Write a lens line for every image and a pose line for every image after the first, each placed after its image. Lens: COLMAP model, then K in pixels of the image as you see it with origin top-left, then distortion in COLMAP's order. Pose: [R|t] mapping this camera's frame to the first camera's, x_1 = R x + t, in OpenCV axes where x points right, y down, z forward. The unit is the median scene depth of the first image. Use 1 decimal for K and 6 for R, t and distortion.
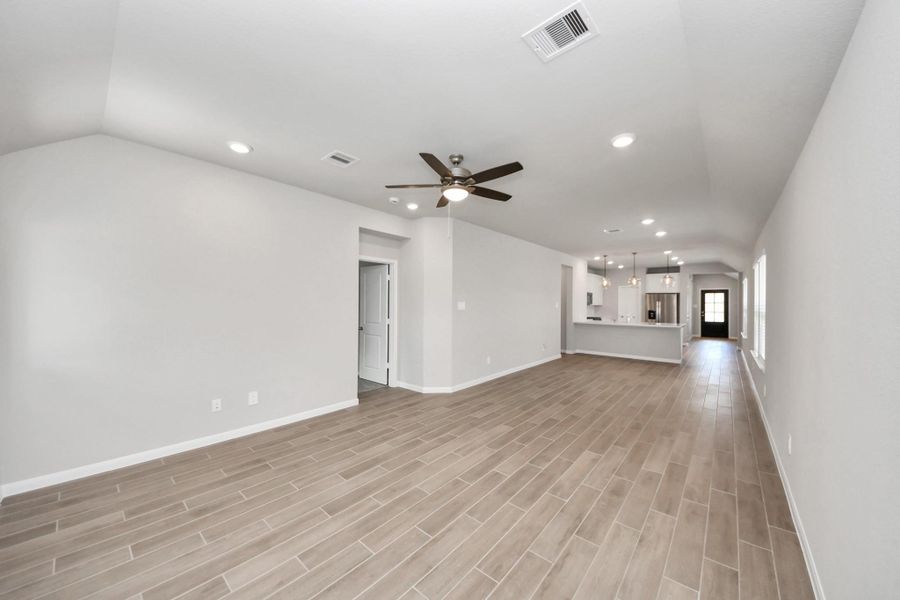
lens RADIAL K [[320.8, 0, 445.5], [0, 320.8, 296.3], [0, 0, 1]] dist [0.011112, -0.003209]
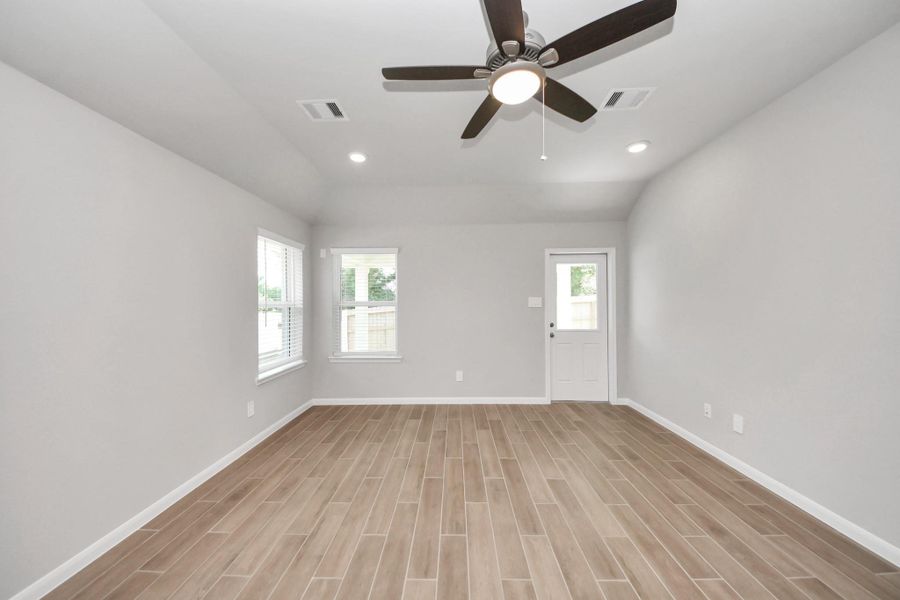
lens RADIAL K [[320.8, 0, 452.1], [0, 320.8, 303.2], [0, 0, 1]] dist [0.011112, -0.003209]
pose [[-0.760659, 0.001434, -0.649150, 0.400526], [0.016160, 0.999729, -0.016728, 0.038126], [0.648951, -0.023214, -0.760476, 1.162951]]
